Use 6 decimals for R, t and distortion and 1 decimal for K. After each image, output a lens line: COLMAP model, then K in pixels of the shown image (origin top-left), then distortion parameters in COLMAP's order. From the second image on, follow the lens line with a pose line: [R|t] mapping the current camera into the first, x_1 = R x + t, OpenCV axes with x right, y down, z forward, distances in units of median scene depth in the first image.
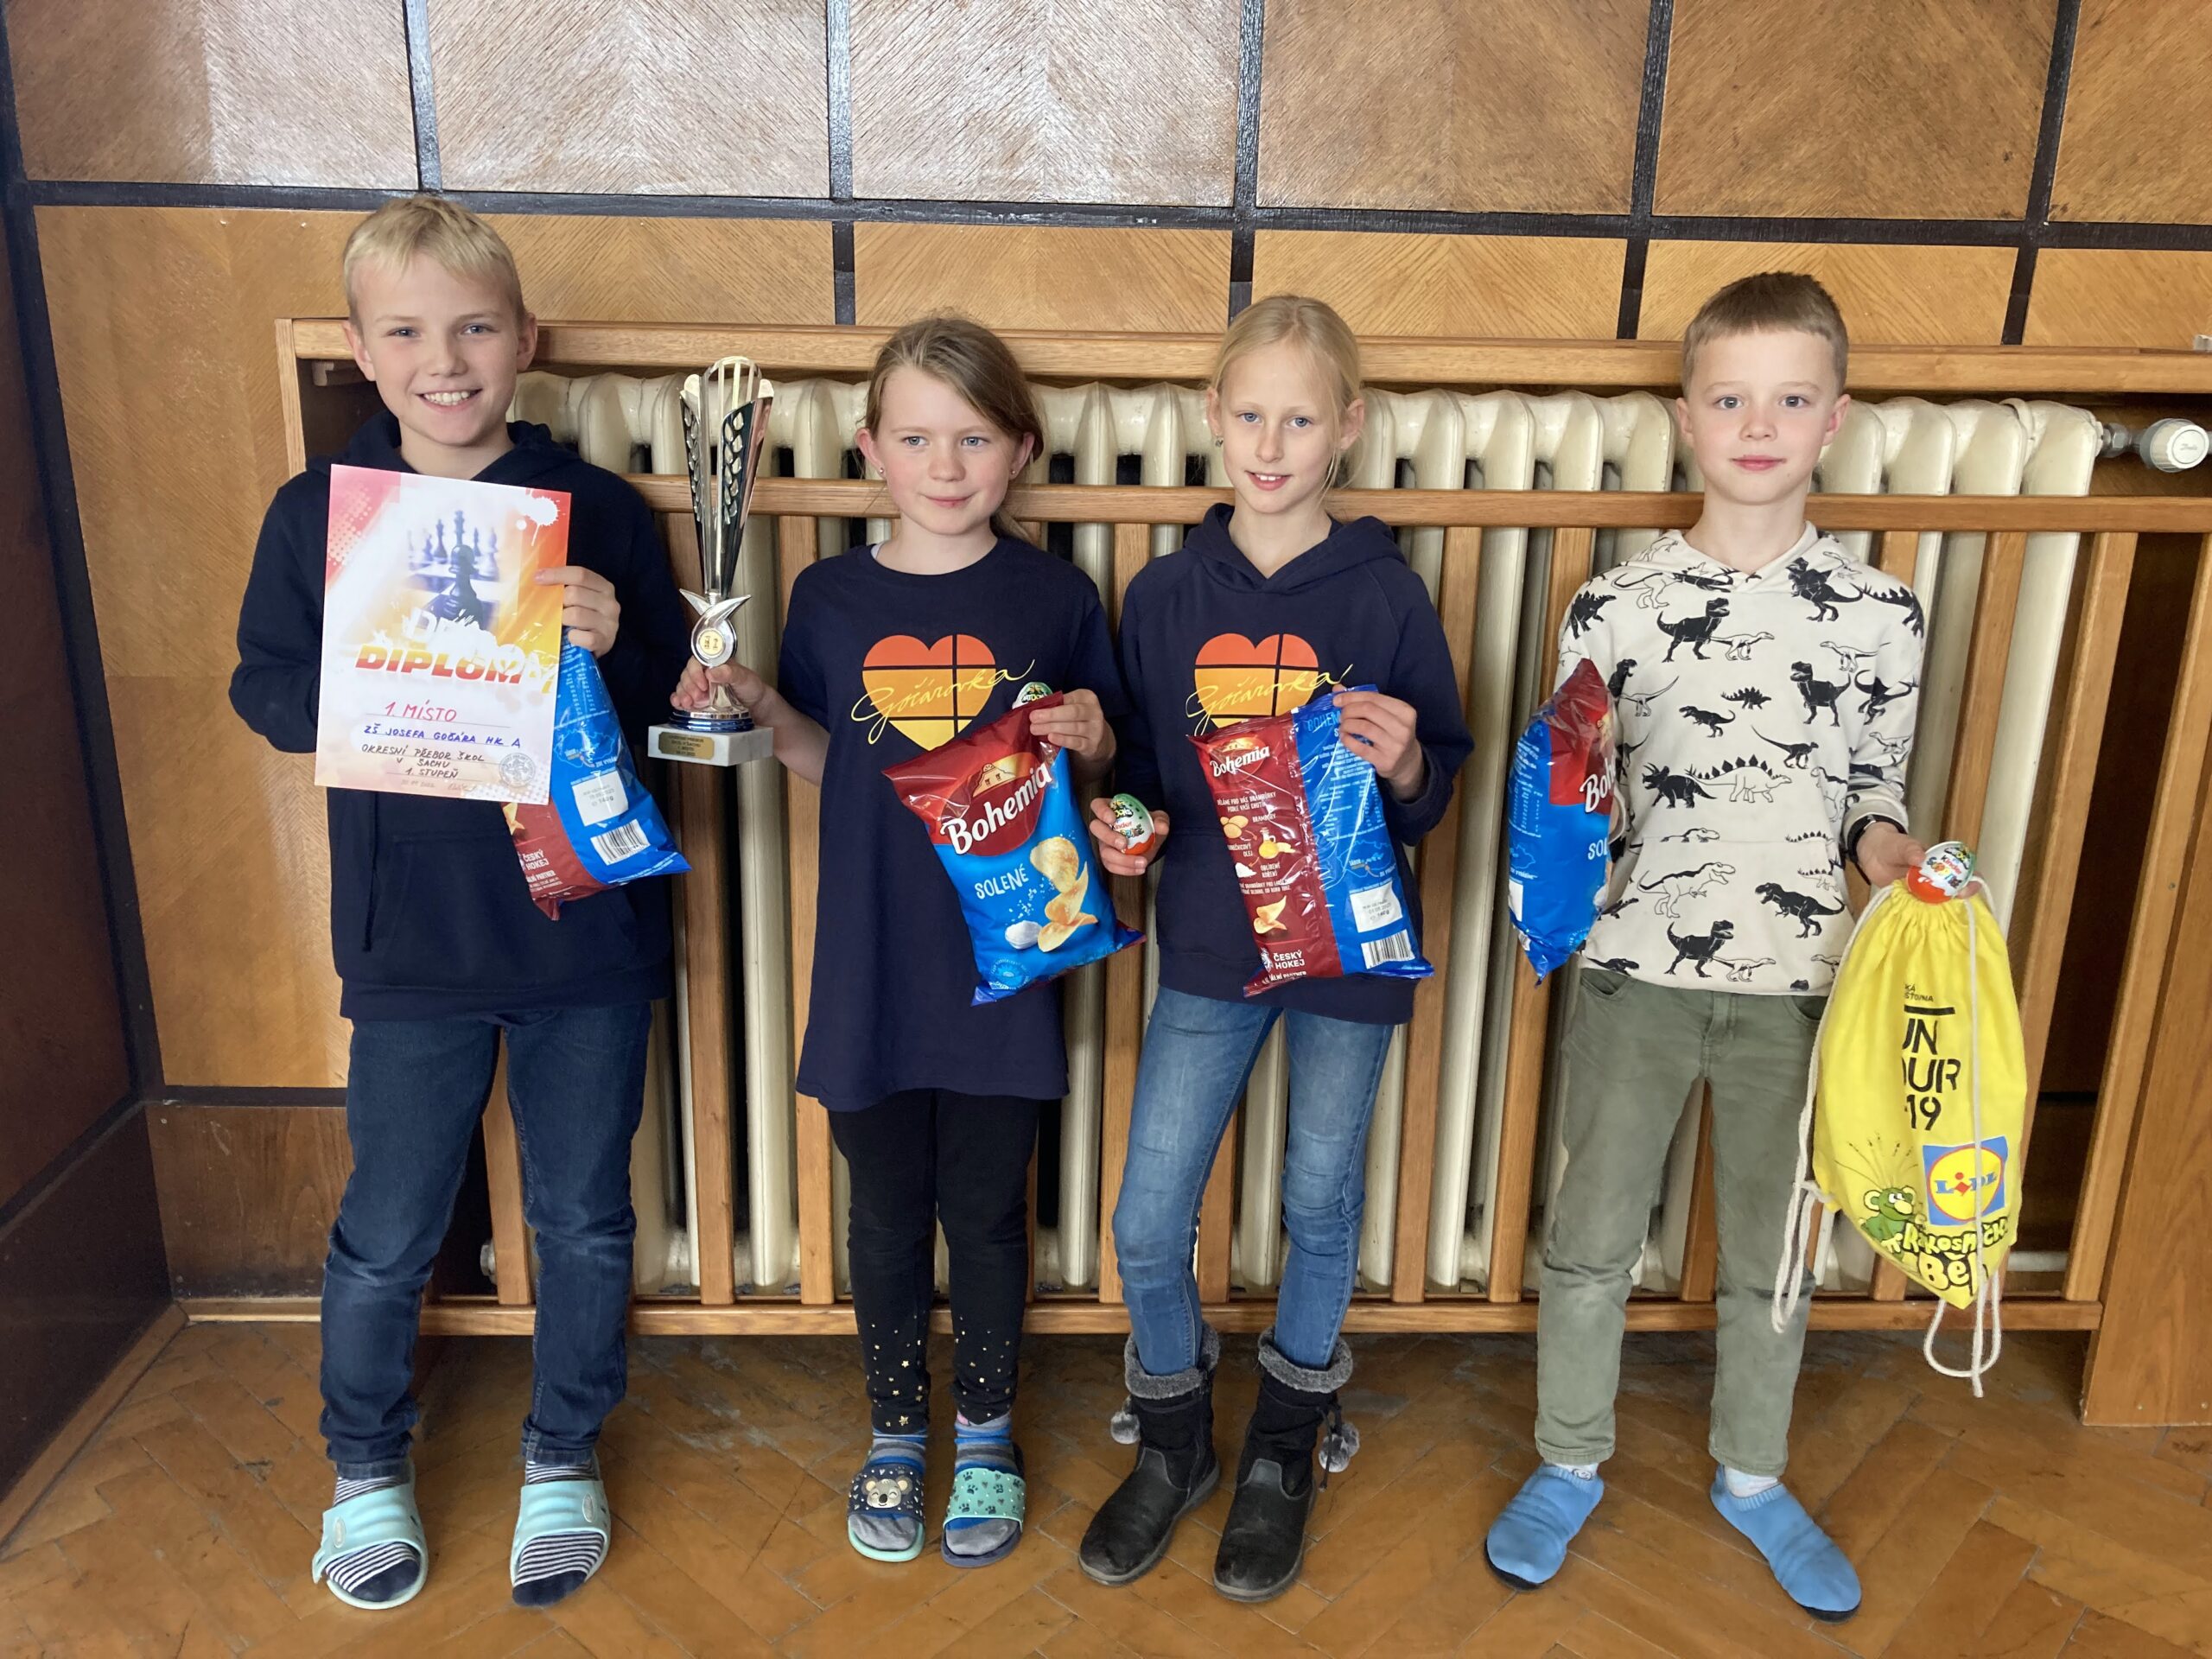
lens RADIAL K [[1797.8, 0, 1102.1], [0, 1797.8, 814.4], [0, 0, 1]] dist [0.020548, -0.007816]
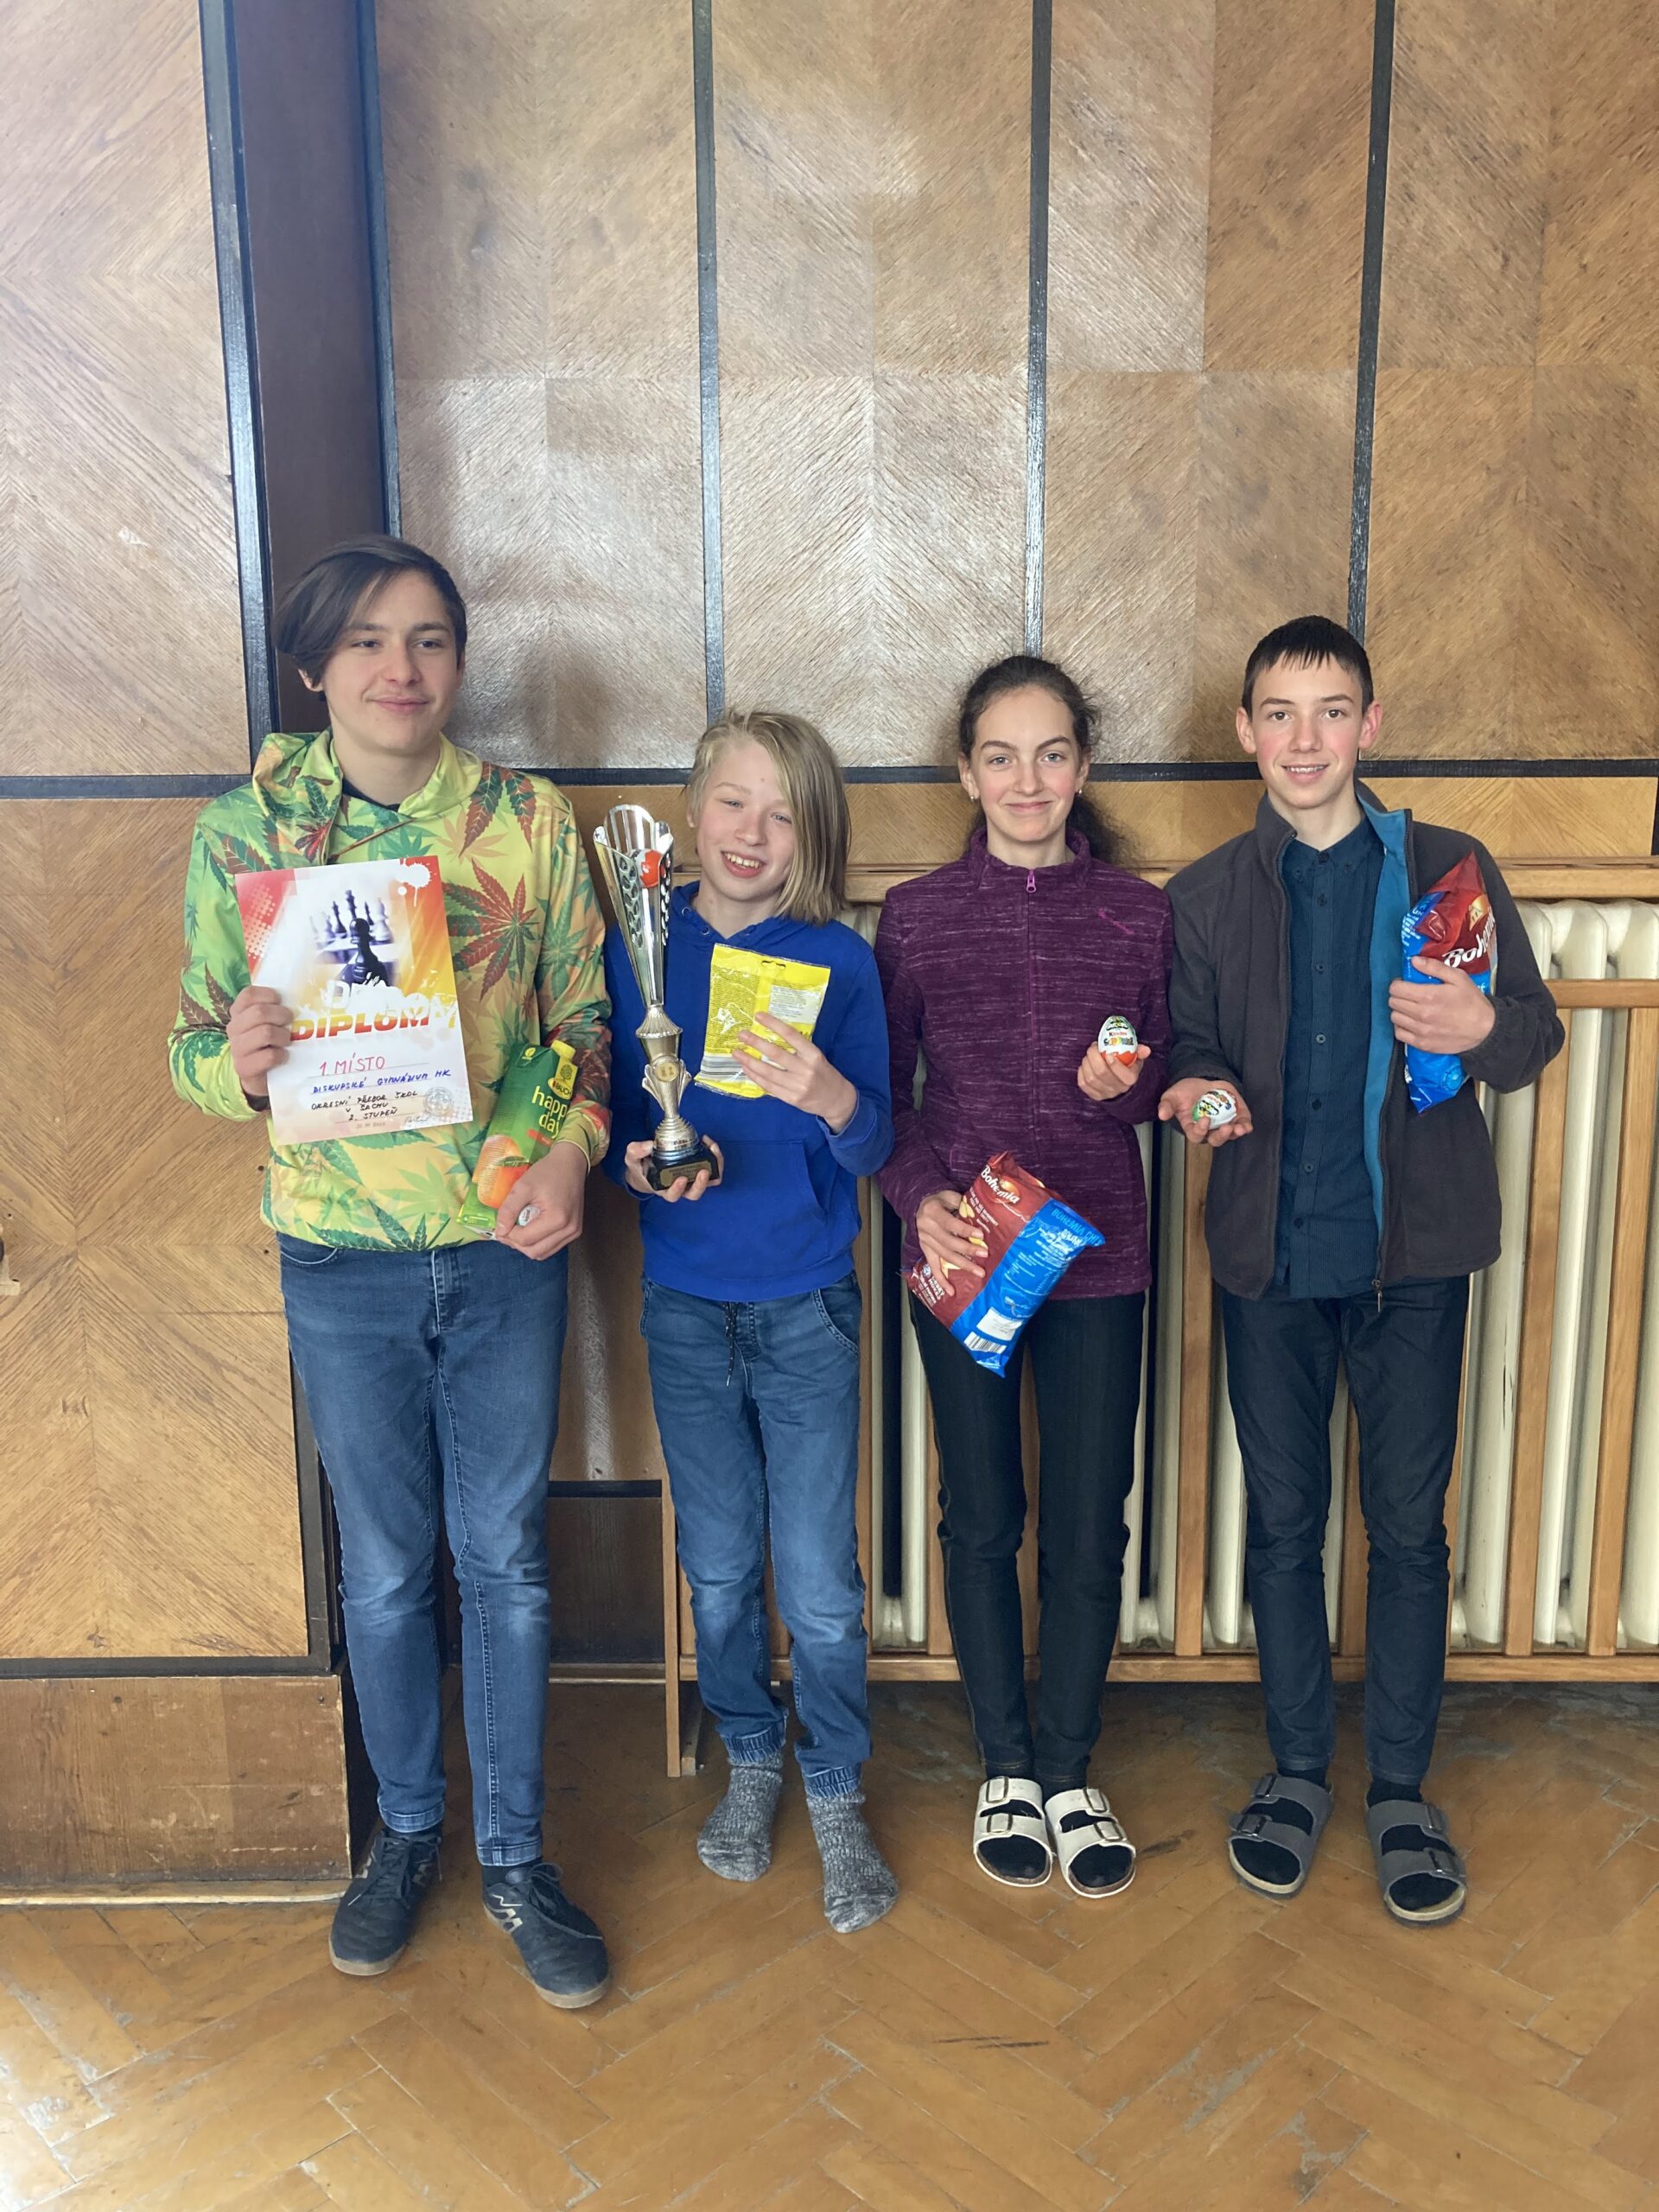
lens RADIAL K [[1797.8, 0, 850.0], [0, 1797.8, 1090.7], [0, 0, 1]] dist [0.020548, -0.007816]
pose [[0.998691, -0.017251, -0.048143, -0.214576], [0.012042, 0.994243, -0.106466, 0.023578], [0.049703, 0.105747, 0.993150, -0.249913]]
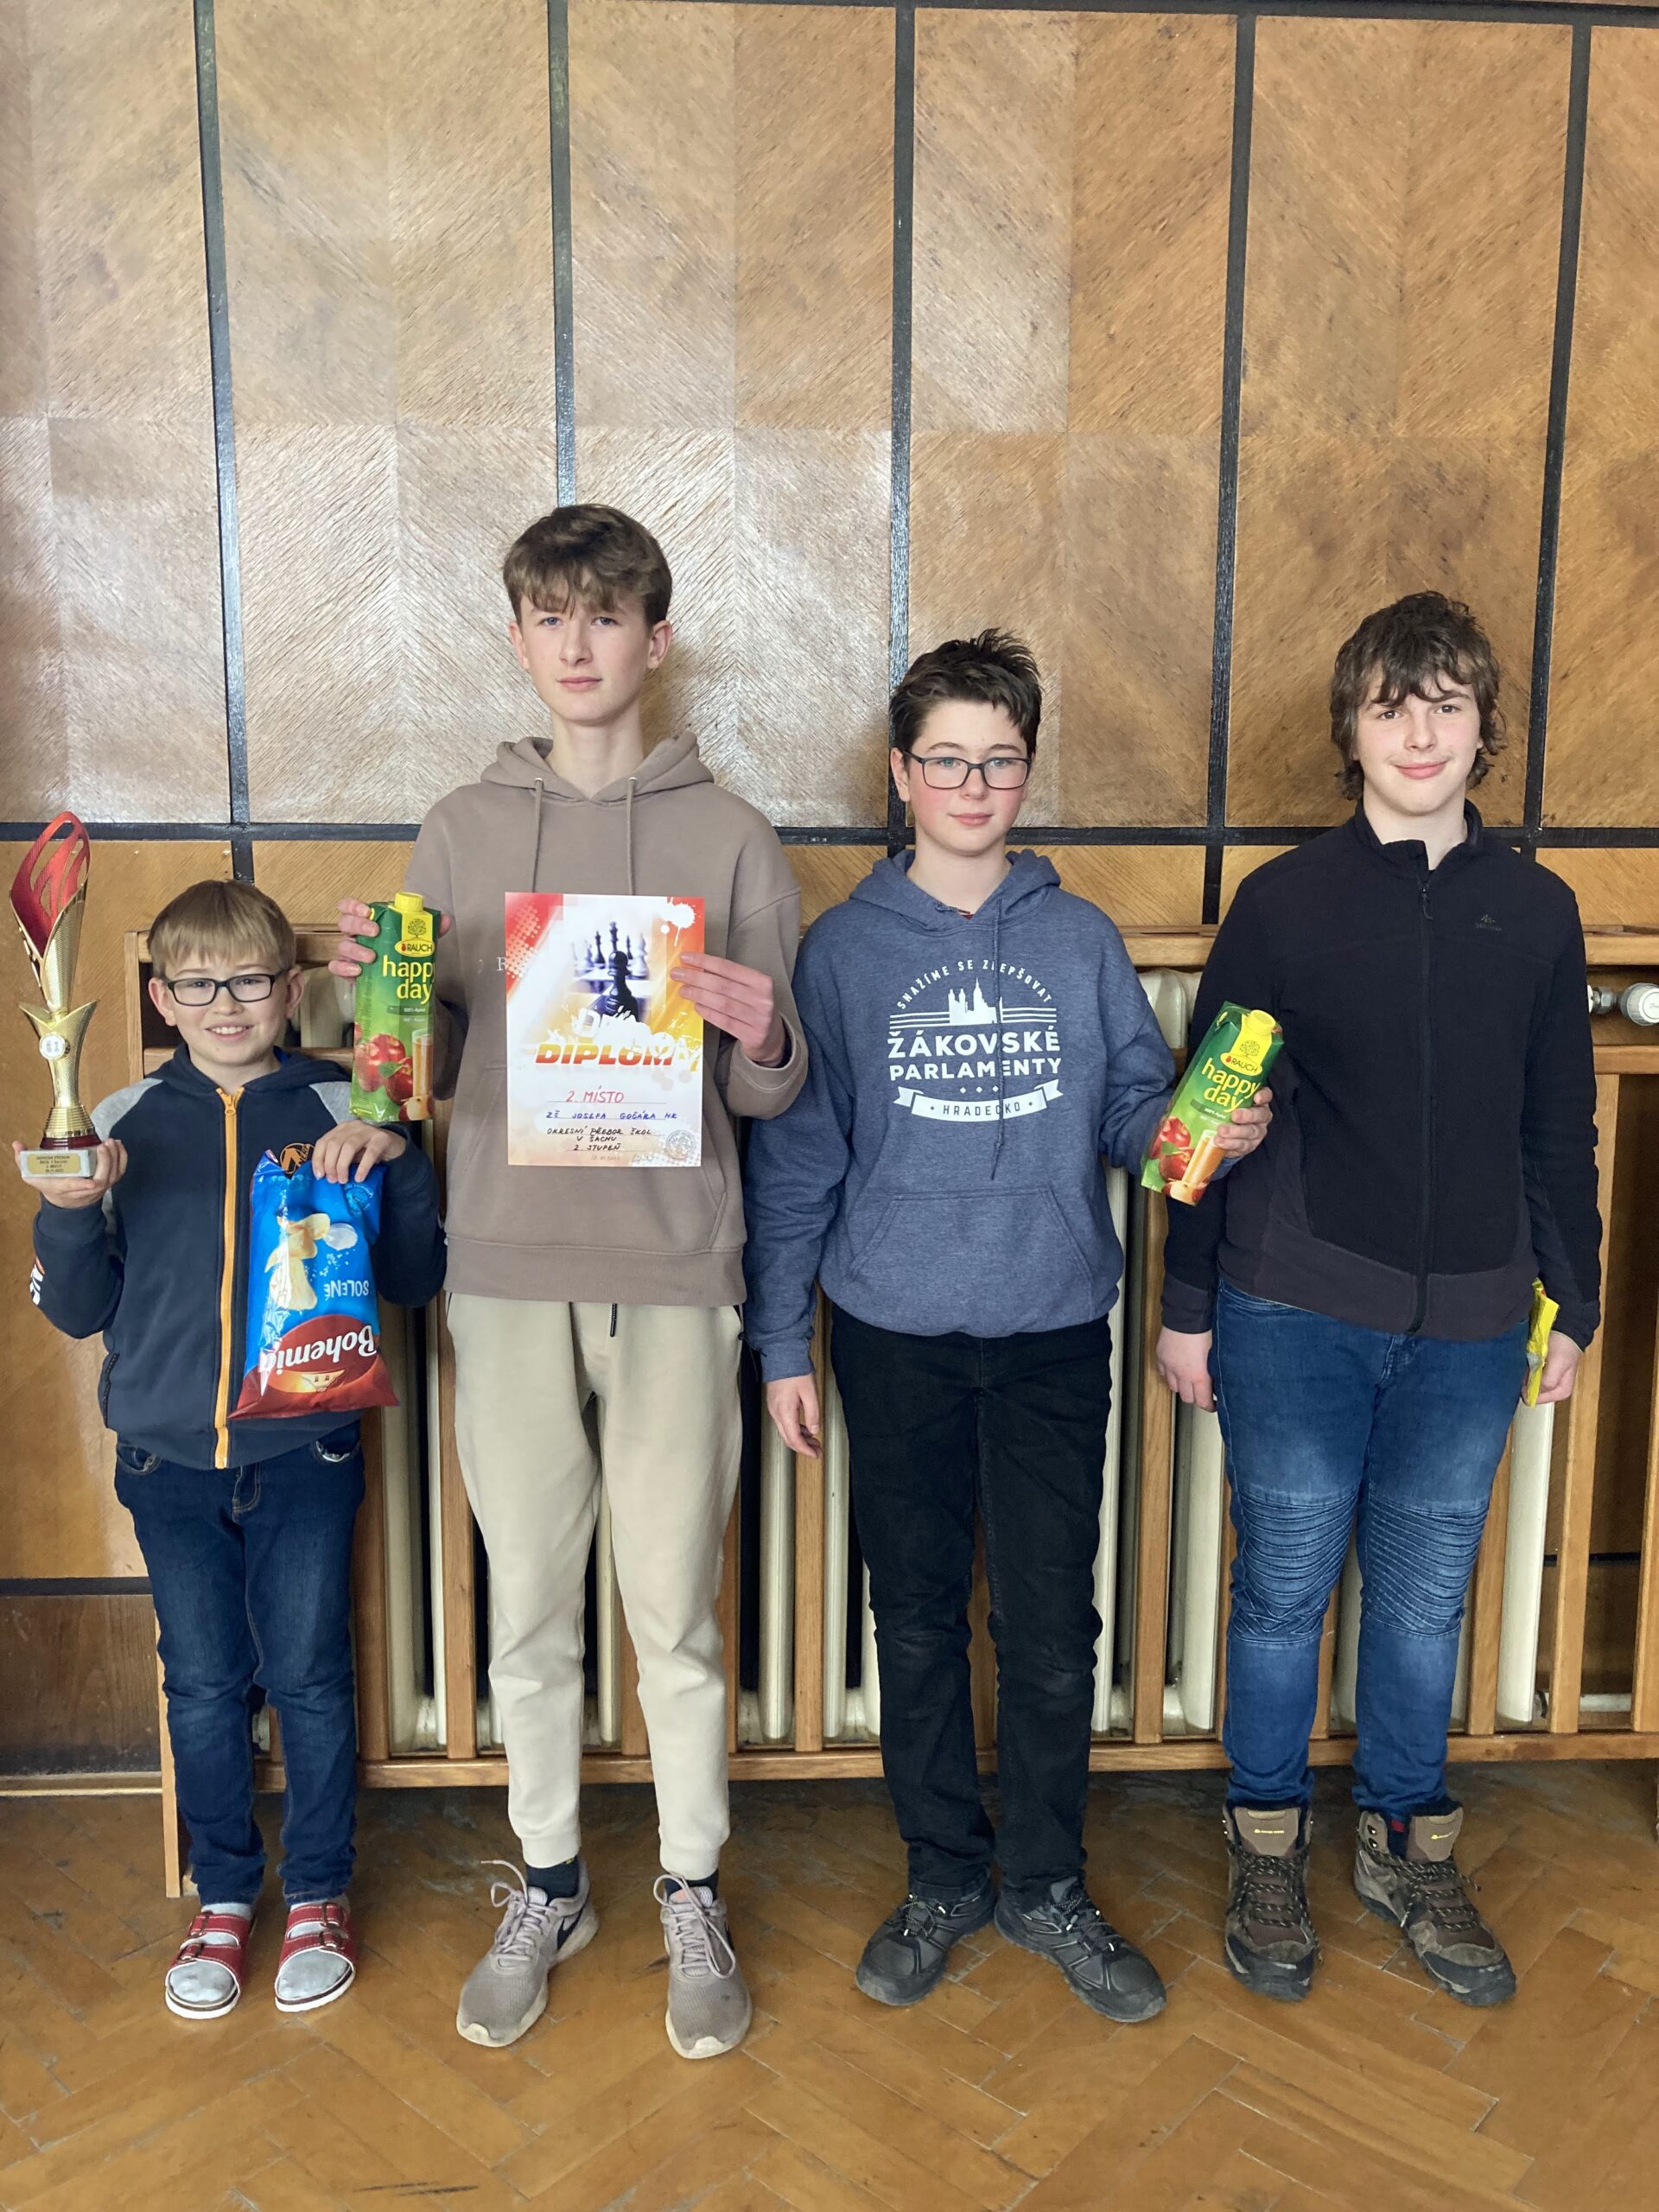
lens RADIAL K [[1797.8, 0, 833.3], [0, 1797.8, 1092.0], [0, 0, 1]] dist [0.020548, -0.007816]
pose [[0.999748, -0.017237, 0.014394, 0.014023], [0.019081, 0.989997, -0.139792, 0.017441], [-0.011841, 0.140032, 0.990076, -0.202604]]
